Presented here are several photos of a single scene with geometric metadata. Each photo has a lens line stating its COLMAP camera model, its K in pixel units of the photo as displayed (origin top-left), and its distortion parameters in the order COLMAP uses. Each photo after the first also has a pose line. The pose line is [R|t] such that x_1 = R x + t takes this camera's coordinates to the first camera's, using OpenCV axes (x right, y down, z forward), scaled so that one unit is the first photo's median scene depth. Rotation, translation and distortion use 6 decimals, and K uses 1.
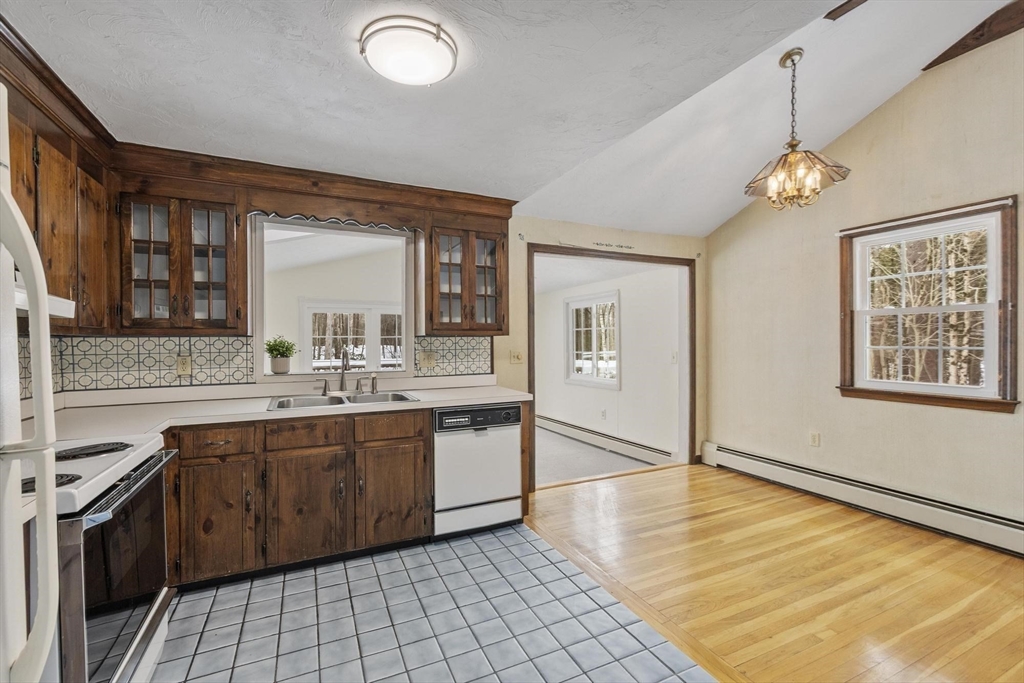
lens RADIAL K [[443.0, 0, 511.2], [0, 443.0, 340.8], [0, 0, 1]] dist [0.001158, -0.000922]
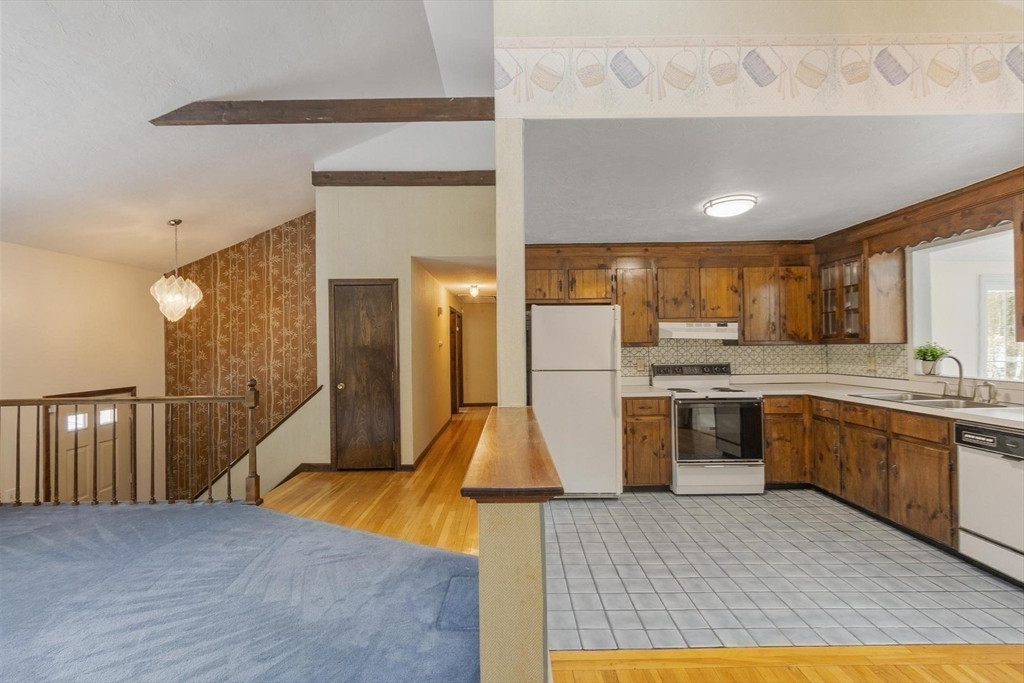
lens RADIAL K [[443.0, 0, 508.9], [0, 443.0, 343.2], [0, 0, 1]] dist [0.001158, -0.000922]
pose [[-0.428079, 0.005238, -0.903726, 1.000599], [0.015289, 0.999882, -0.001447, -0.024484], [0.903612, -0.014437, -0.428108, 0.482665]]
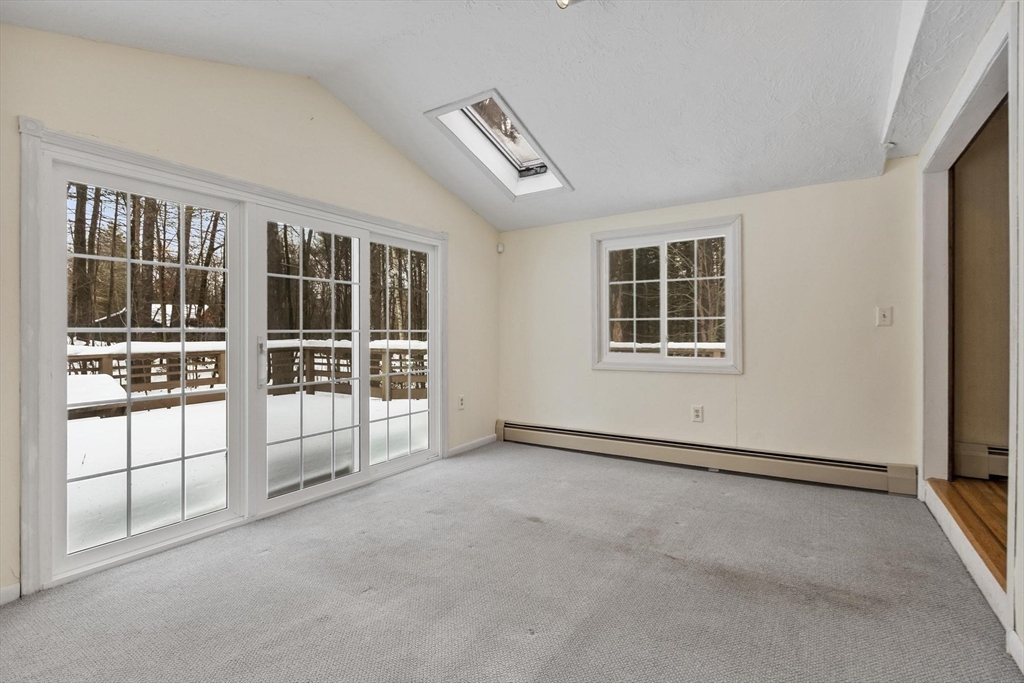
lens RADIAL K [[474.5, 0, 510.7], [0, 474.5, 333.3], [0, 0, 1]] dist [0.004072, 0.000953]
pose [[0.854517, 0.005202, 0.519397, -0.744101], [-0.004039, 0.999986, -0.003370, 0.108127], [-0.519407, 0.000782, 0.854527, 1.119867]]
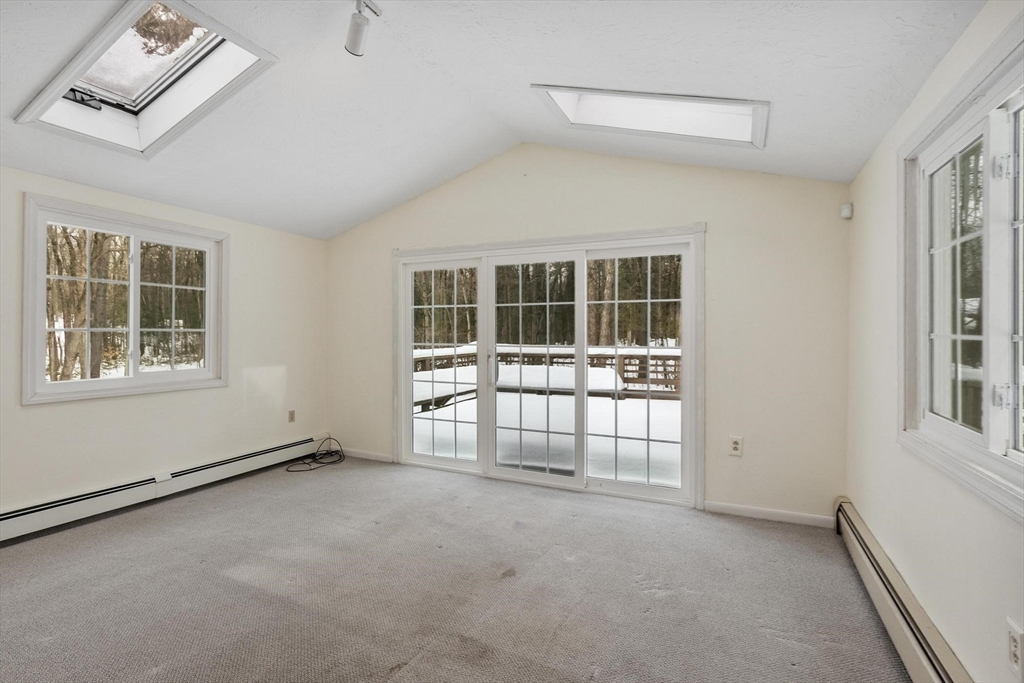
lens RADIAL K [[474.5, 0, 508.8], [0, 474.5, 336.4], [0, 0, 1]] dist [0.004072, 0.000953]
pose [[0.633263, 0.016270, -0.773766, 0.450190], [-0.004061, 0.999835, 0.017700, 0.049515], [0.773926, -0.008066, 0.633225, 1.392829]]
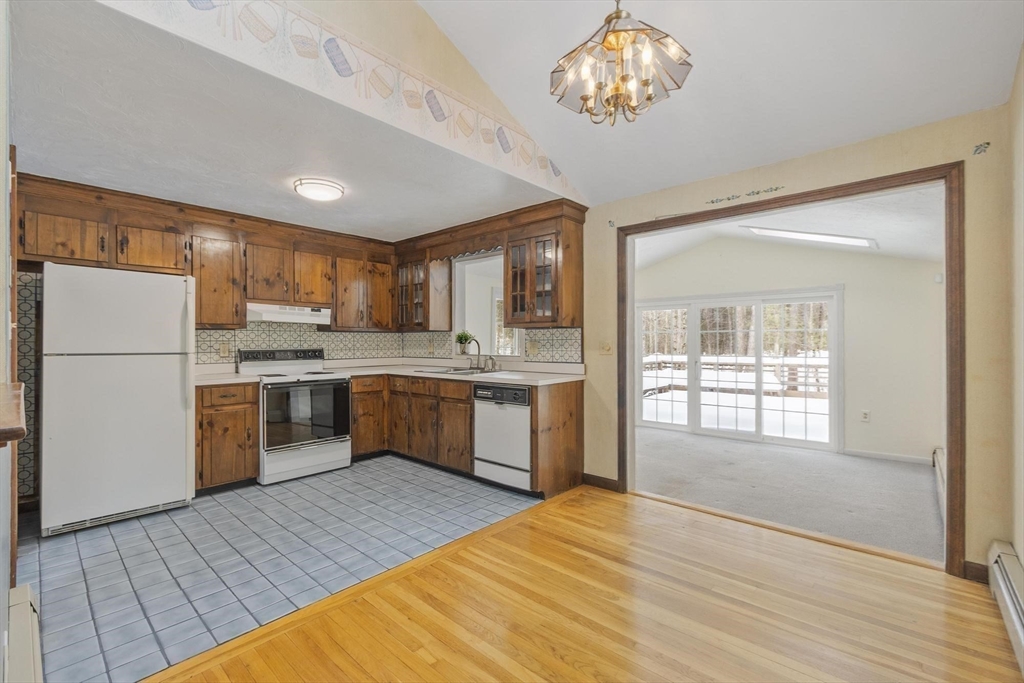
lens RADIAL K [[443.0, 0, 509.7], [0, 443.0, 343.0], [0, 0, 1]] dist [0.001158, -0.000922]
pose [[0.386519, 0.007579, -0.922250, 1.009022], [-0.000777, 0.999969, 0.007892, 0.021320], [0.922281, -0.002334, 0.386512, 0.518549]]
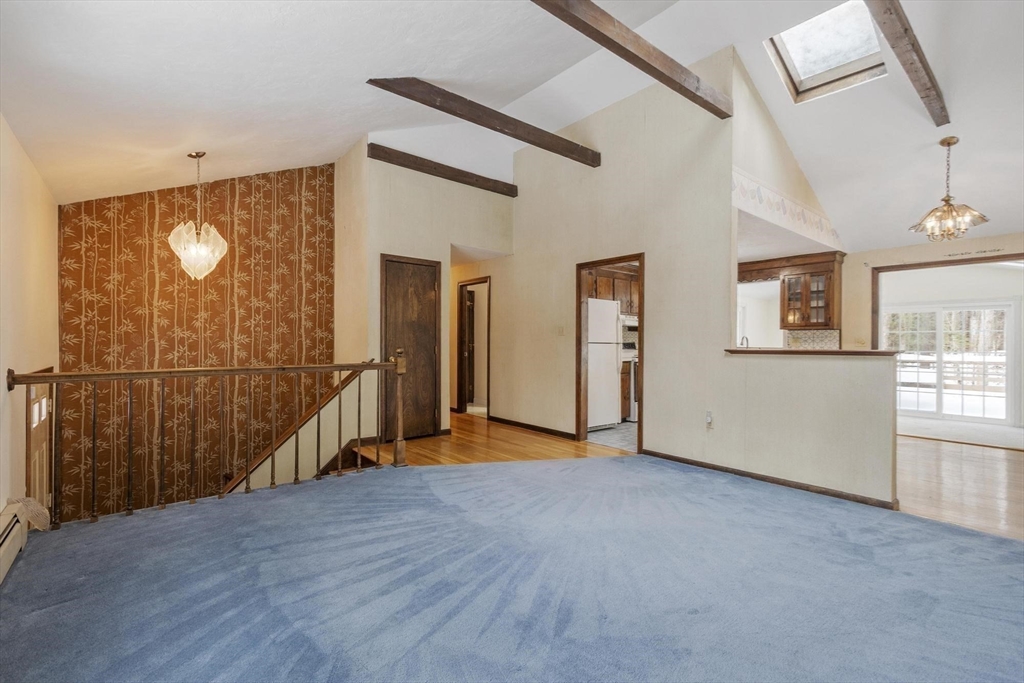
lens RADIAL K [[443.0, 0, 523.1], [0, 443.0, 342.6], [0, 0, 1]] dist [0.001158, -0.000922]
pose [[0.240104, 0.008746, -0.970708, 1.511385], [-0.006077, 0.999953, 0.007506, 0.039969], [0.970728, 0.004097, 0.240146, -0.650432]]
